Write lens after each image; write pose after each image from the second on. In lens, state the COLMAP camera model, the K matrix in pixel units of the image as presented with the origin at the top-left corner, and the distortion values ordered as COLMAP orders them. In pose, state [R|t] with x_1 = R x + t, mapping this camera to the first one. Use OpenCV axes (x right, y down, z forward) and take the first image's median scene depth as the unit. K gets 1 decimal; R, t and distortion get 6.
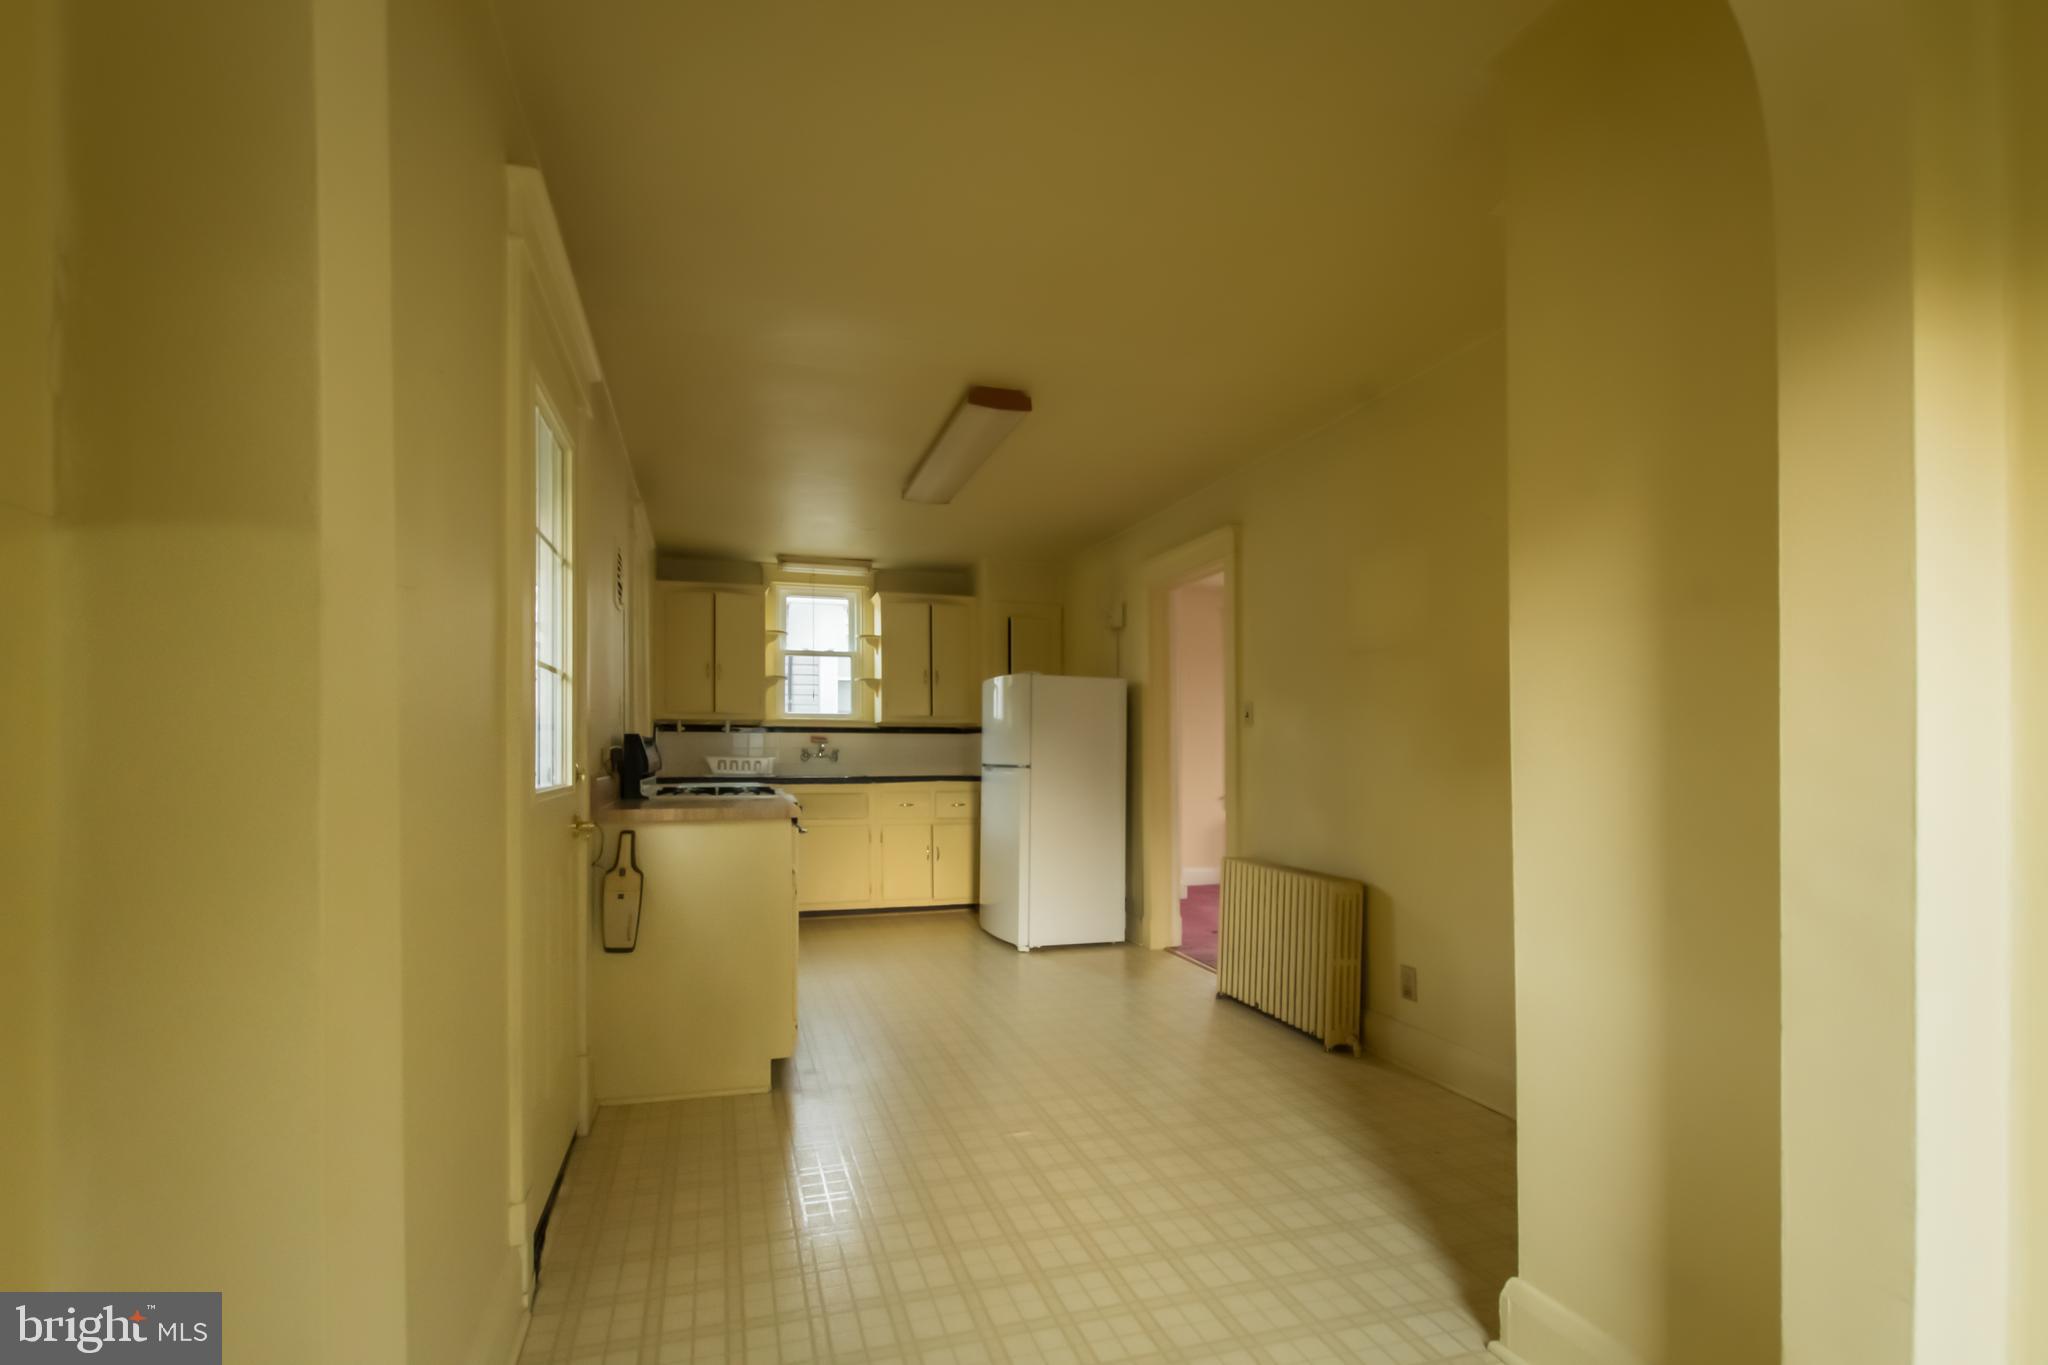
lens RADIAL K [[914.4, 0, 962.4], [0, 914.4, 754.0], [0, 0, 1]] dist [0.001259, 0.000065]
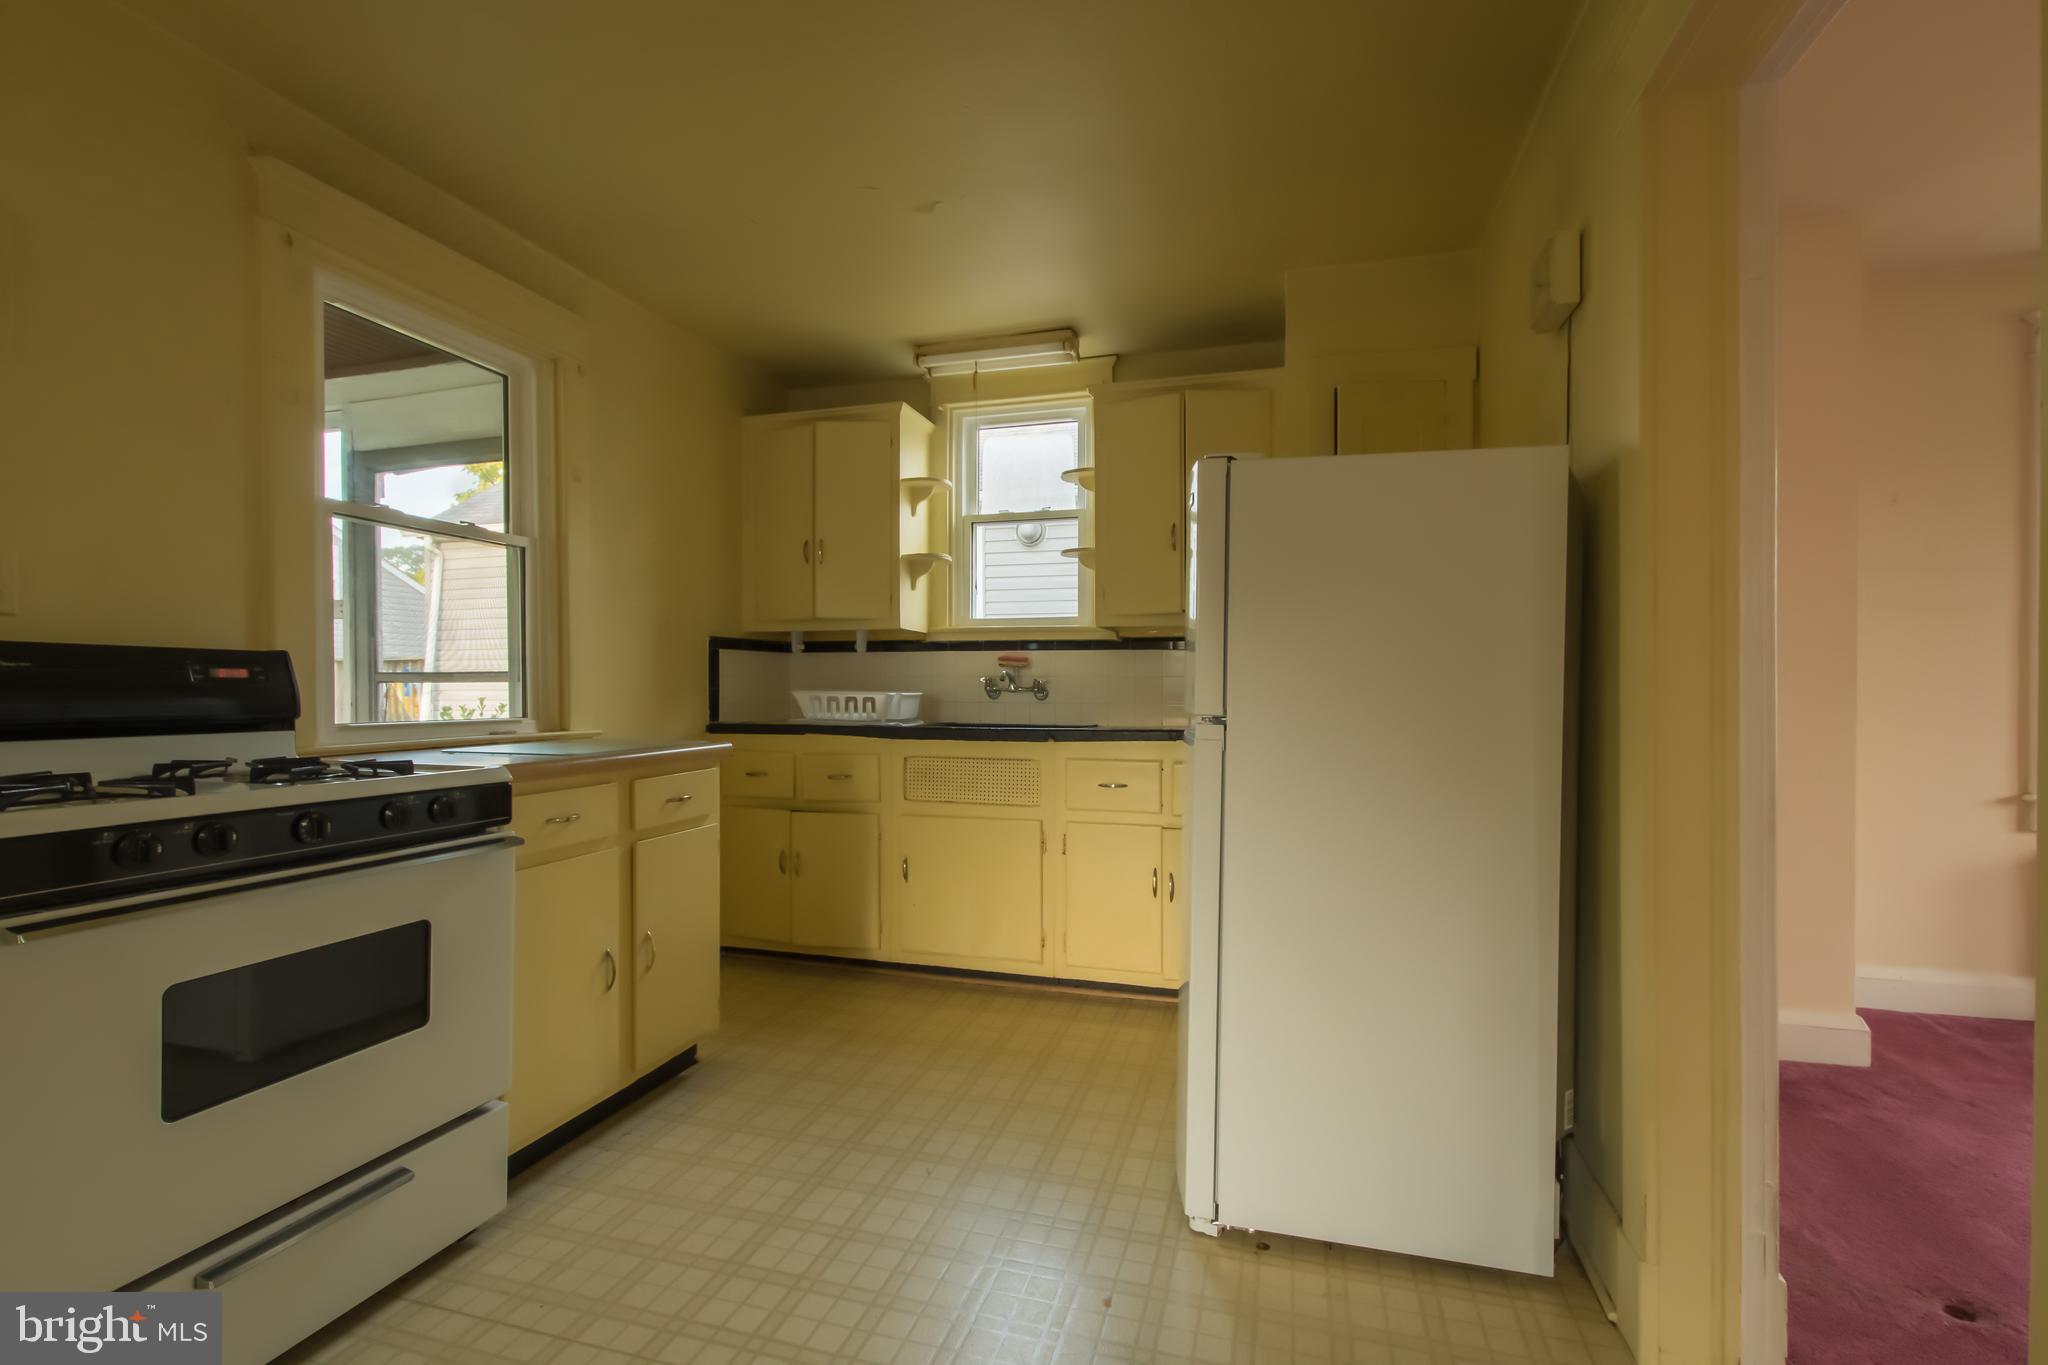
lens RADIAL K [[895.9, 0, 1023.3], [0, 895.9, 697.1], [0, 0, 1]] dist [0.003818, 0.000207]
pose [[0.861149, 0.007109, -0.508302, 0.149155], [-0.001338, 0.999930, 0.011719, 0.000053], [0.508350, -0.009411, 0.861099, 0.537516]]
